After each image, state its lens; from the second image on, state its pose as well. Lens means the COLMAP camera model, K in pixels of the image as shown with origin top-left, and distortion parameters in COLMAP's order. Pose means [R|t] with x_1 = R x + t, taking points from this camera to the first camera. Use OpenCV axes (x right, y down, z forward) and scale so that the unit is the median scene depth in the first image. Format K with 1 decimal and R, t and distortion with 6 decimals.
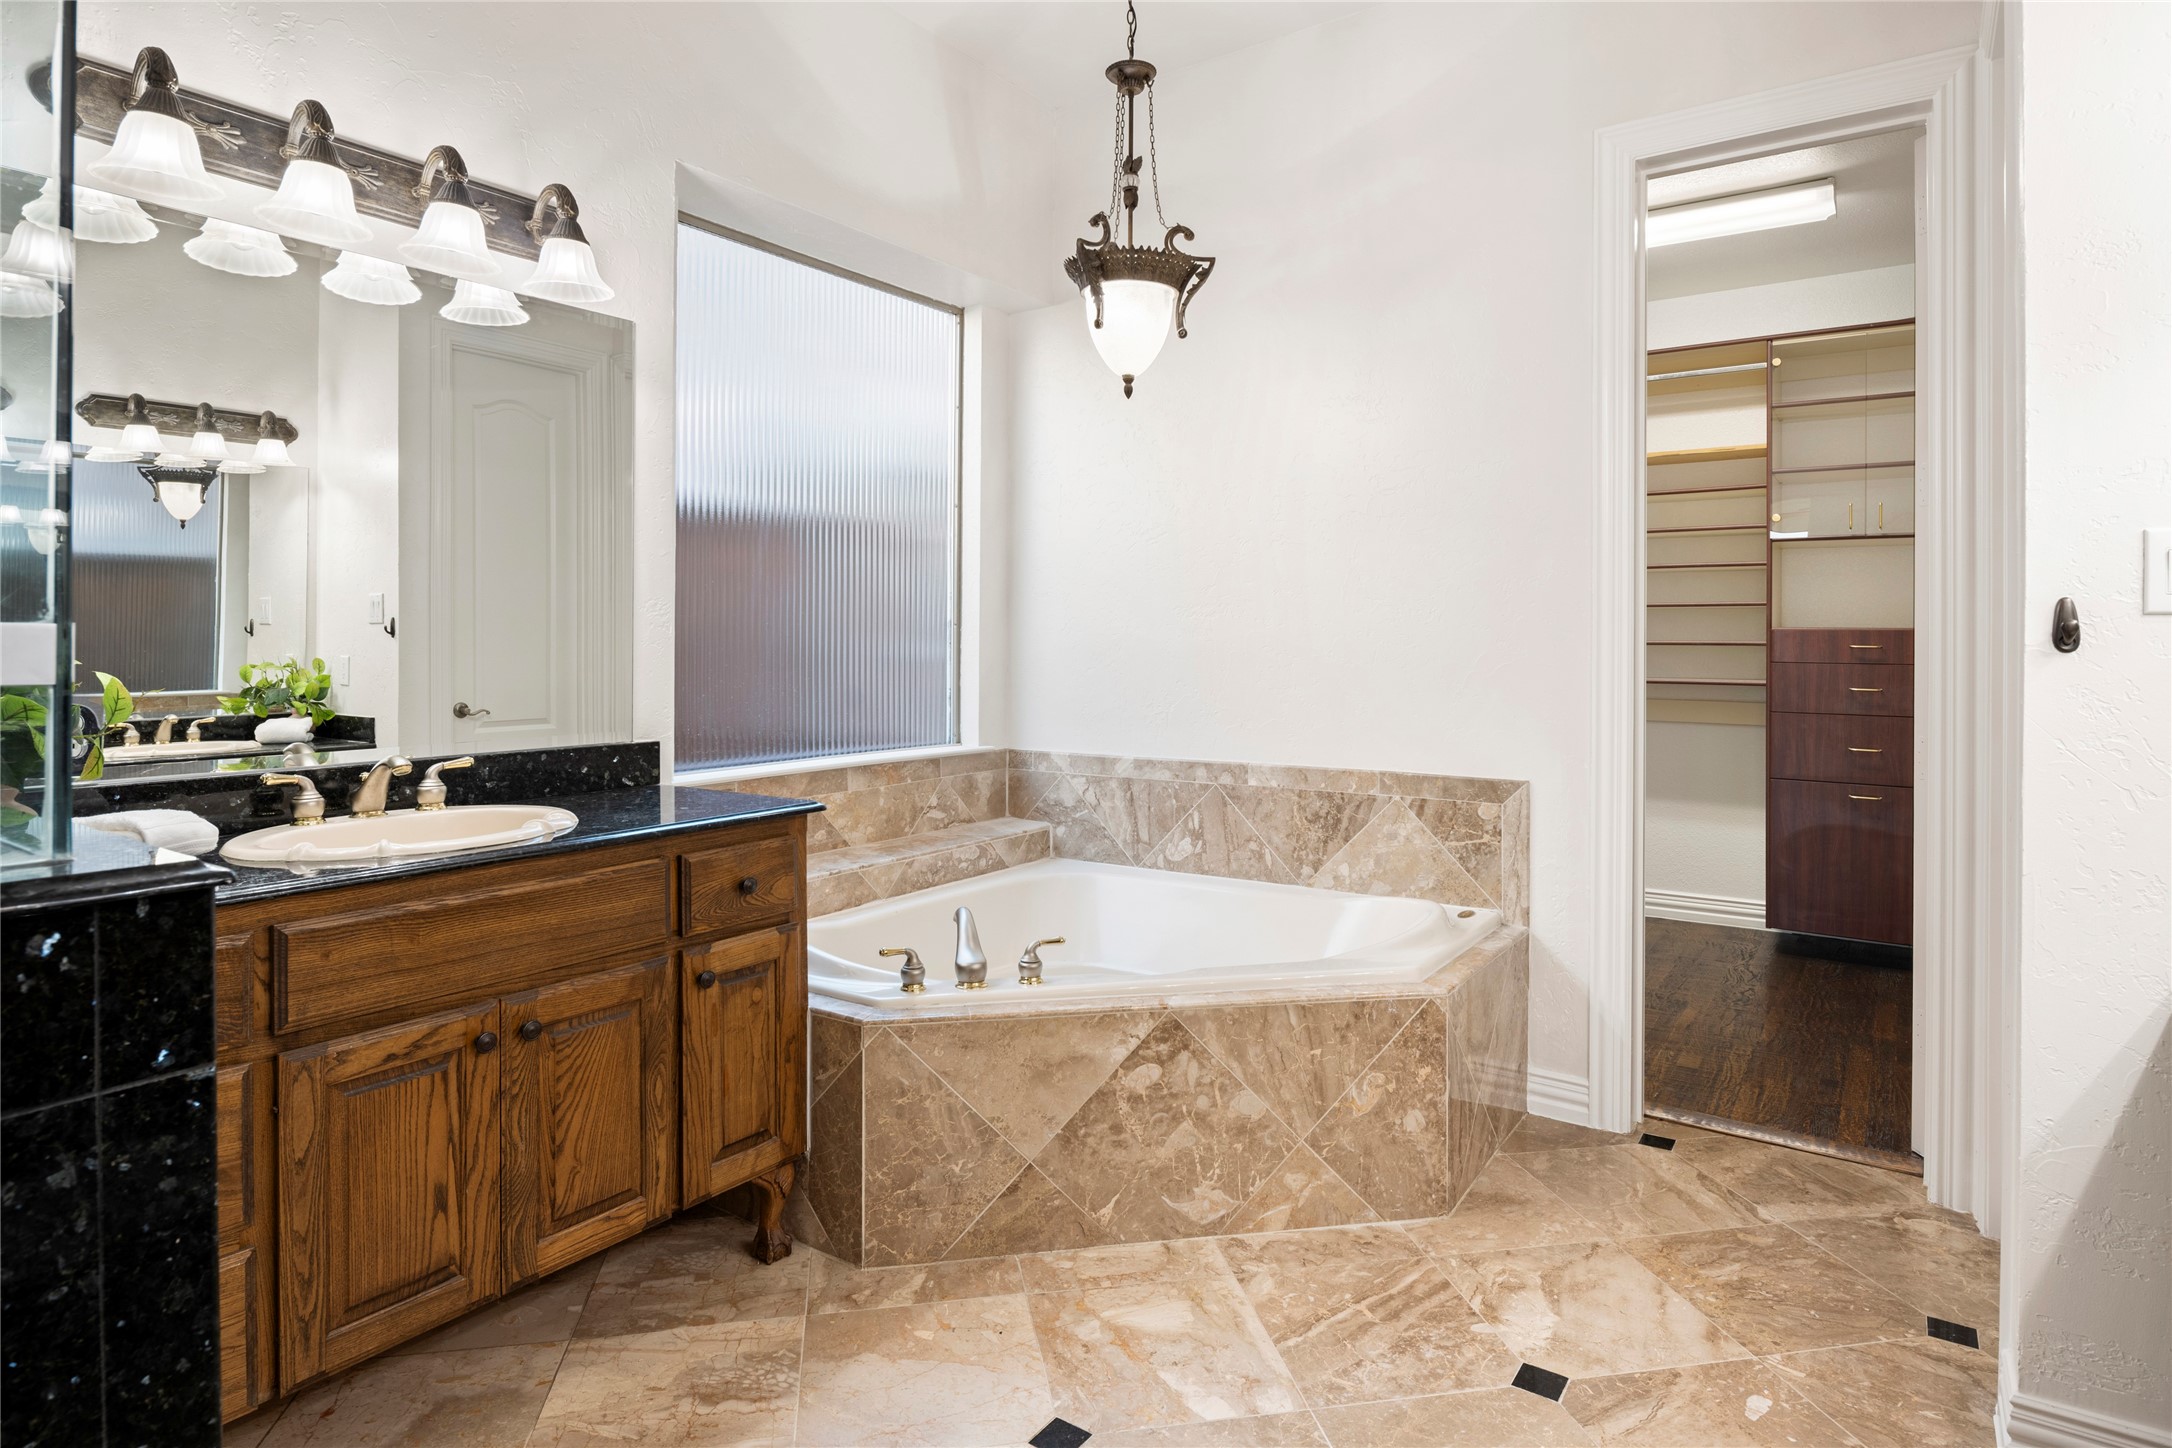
lens RADIAL K [[1178.4, 0, 1073.0], [0, 1178.4, 631.1], [0, 0, 1]] dist [-0.001641, -0.005403]
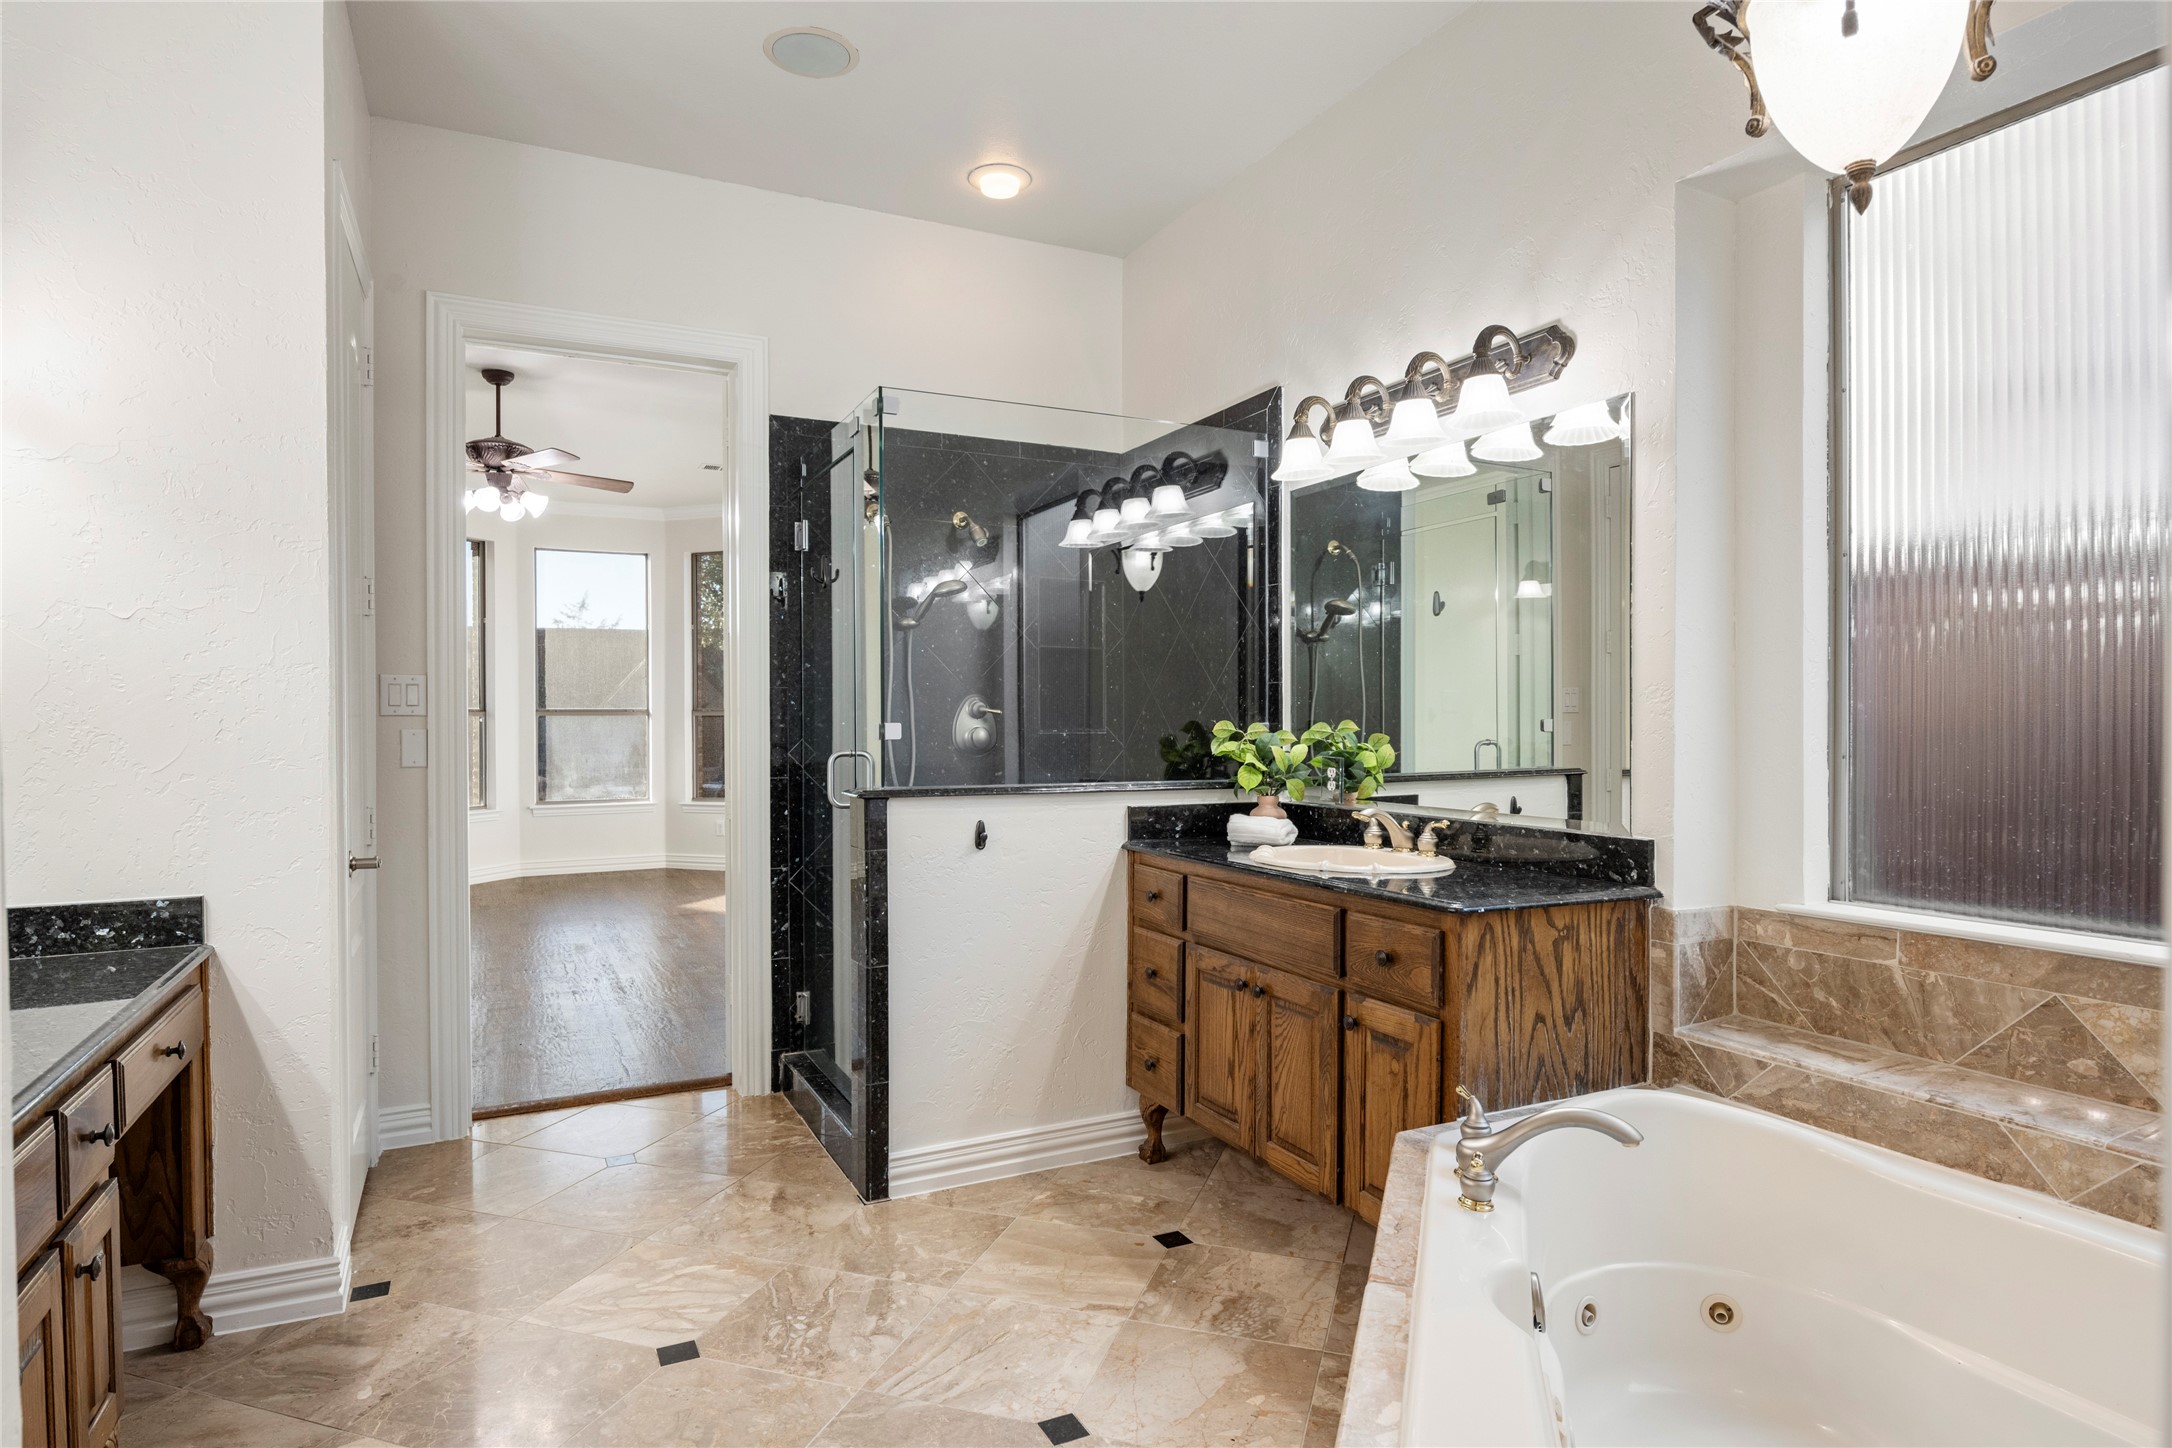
lens RADIAL K [[1178.4, 0, 1079.3], [0, 1178.4, 731.8], [0, 0, 1]] dist [-0.001641, -0.005403]
pose [[-0.467530, 0.008948, -0.883932, 0.838525], [0.006189, 0.999957, 0.006849, 0.000472], [0.883955, -0.002268, -0.467566, 1.316185]]
